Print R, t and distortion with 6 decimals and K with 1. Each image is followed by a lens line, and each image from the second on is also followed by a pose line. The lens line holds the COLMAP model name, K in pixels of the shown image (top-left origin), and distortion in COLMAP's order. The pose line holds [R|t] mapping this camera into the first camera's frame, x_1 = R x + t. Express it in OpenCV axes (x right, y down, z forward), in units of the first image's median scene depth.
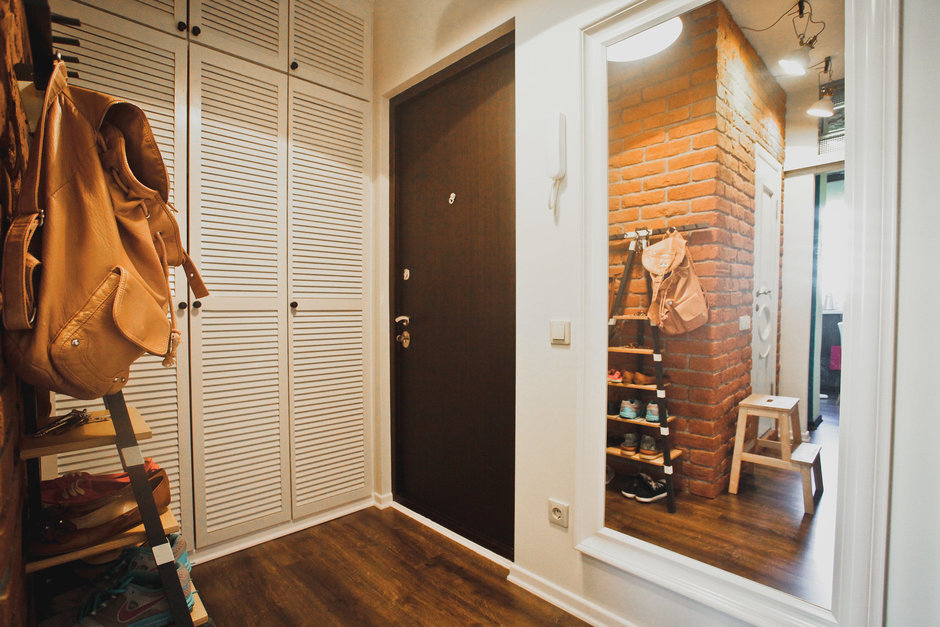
lens RADIAL K [[461.6, 0, 461.8], [0, 461.6, 321.3], [0, 0, 1]] dist [-0.069235, 0.025110]
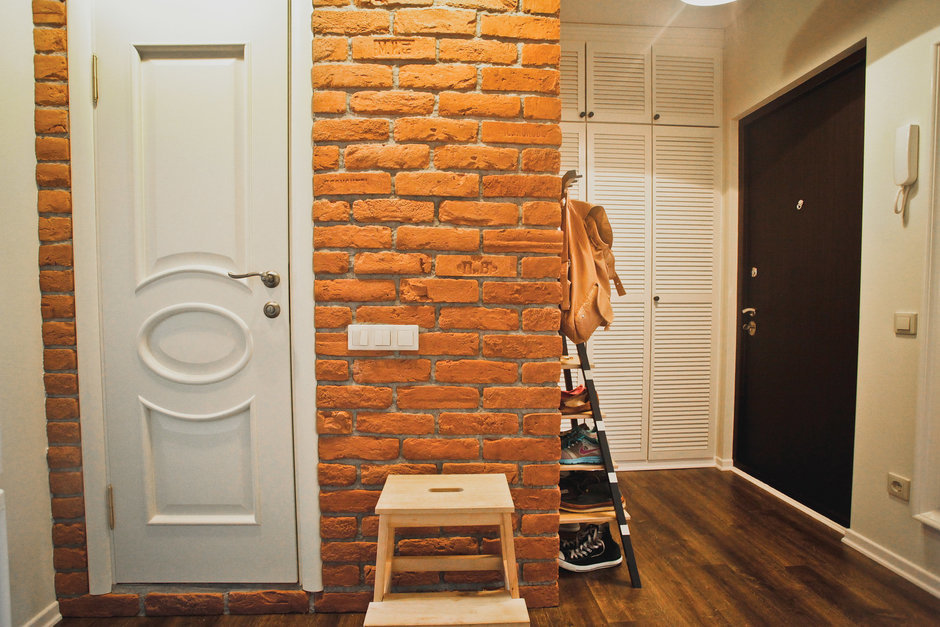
lens RADIAL K [[461.6, 0, 461.8], [0, 461.6, 321.3], [0, 0, 1]] dist [-0.069235, 0.025110]
pose [[0.759094, 0.027455, -0.650402, 0.077892], [-0.017244, 0.999608, 0.022070, 0.011983], [0.650752, -0.005538, 0.759270, -0.427119]]
